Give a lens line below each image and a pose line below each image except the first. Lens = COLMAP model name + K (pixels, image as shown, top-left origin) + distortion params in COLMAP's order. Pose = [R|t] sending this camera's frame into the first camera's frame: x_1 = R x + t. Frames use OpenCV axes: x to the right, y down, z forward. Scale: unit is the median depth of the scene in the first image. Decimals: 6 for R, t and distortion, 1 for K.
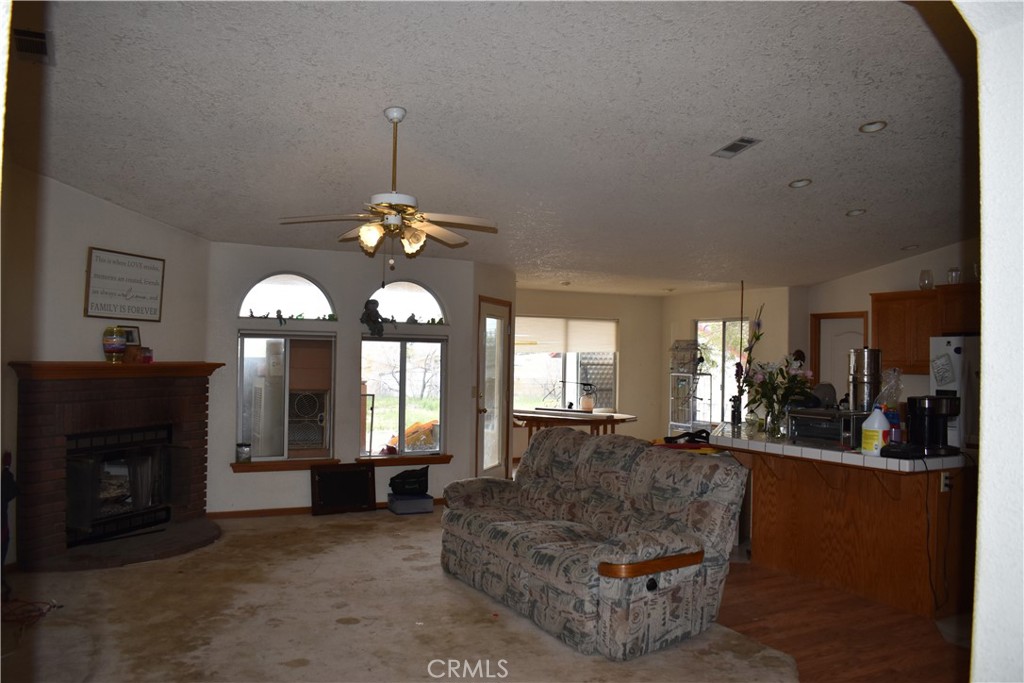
lens RADIAL K [[810.5, 0, 512.0], [0, 810.5, 341.5], [0, 0, 1]] dist [-0.093094, 0.009998]
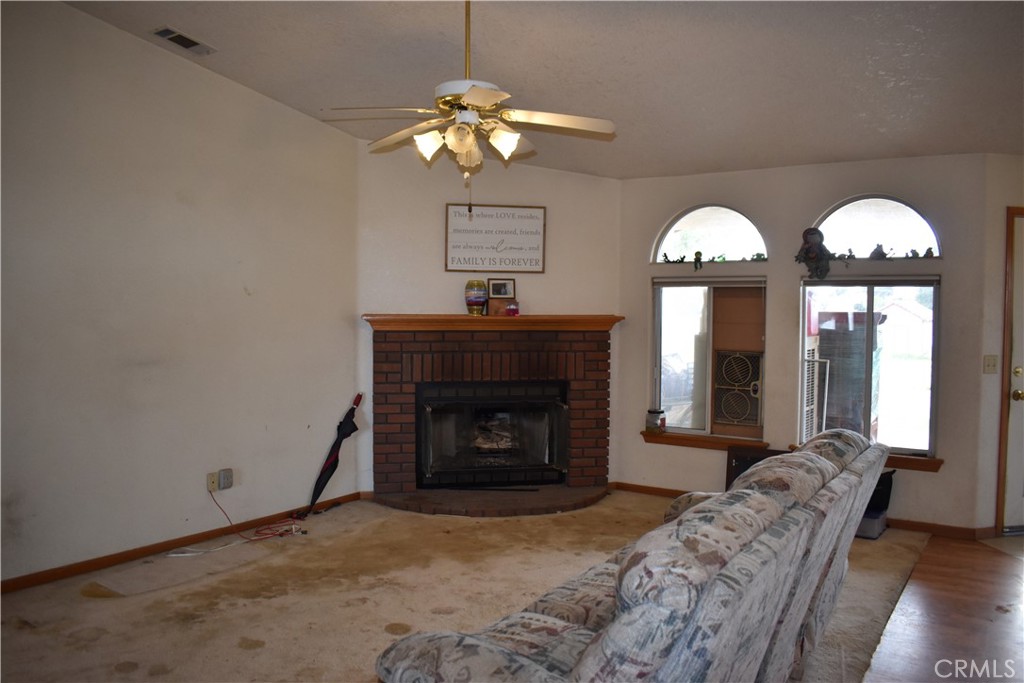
lens RADIAL K [[810.5, 0, 512.0], [0, 810.5, 341.5], [0, 0, 1]] dist [-0.093094, 0.009998]
pose [[0.475583, 0.026729, -0.879264, 0.342616], [0.018821, 0.999000, 0.040549, 0.015094], [0.879469, -0.035833, 0.474605, 0.440309]]
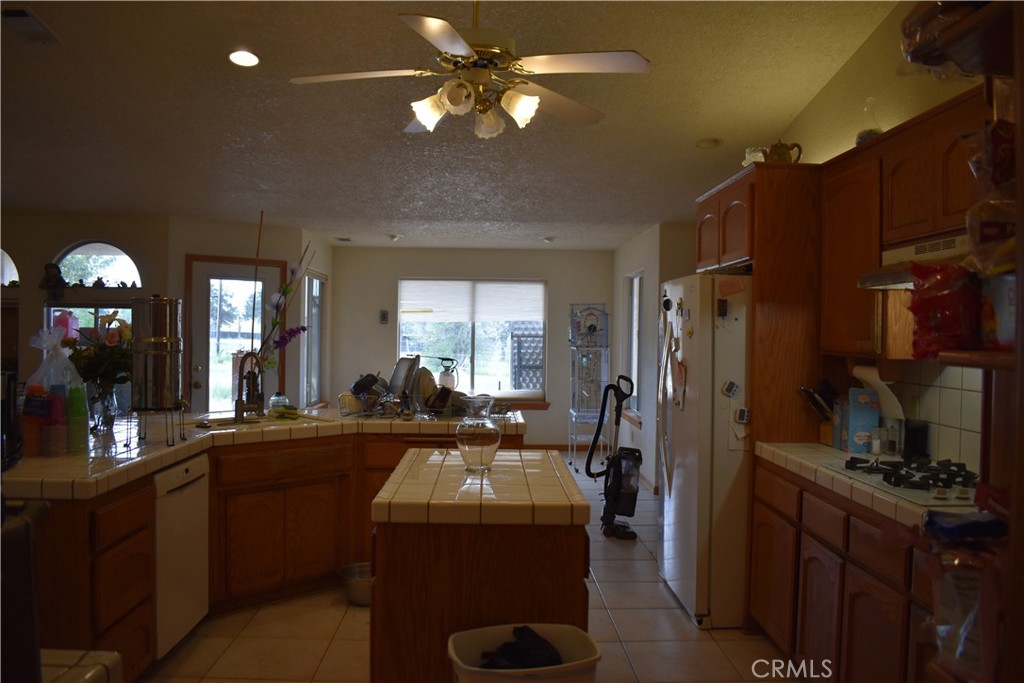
lens RADIAL K [[810.5, 0, 512.0], [0, 810.5, 341.5], [0, 0, 1]] dist [-0.093094, 0.009998]
pose [[0.900973, 0.000586, -0.433875, 0.743732], [0.010434, 0.999681, 0.023016, 0.024557], [0.433750, -0.025263, 0.900679, 0.420023]]
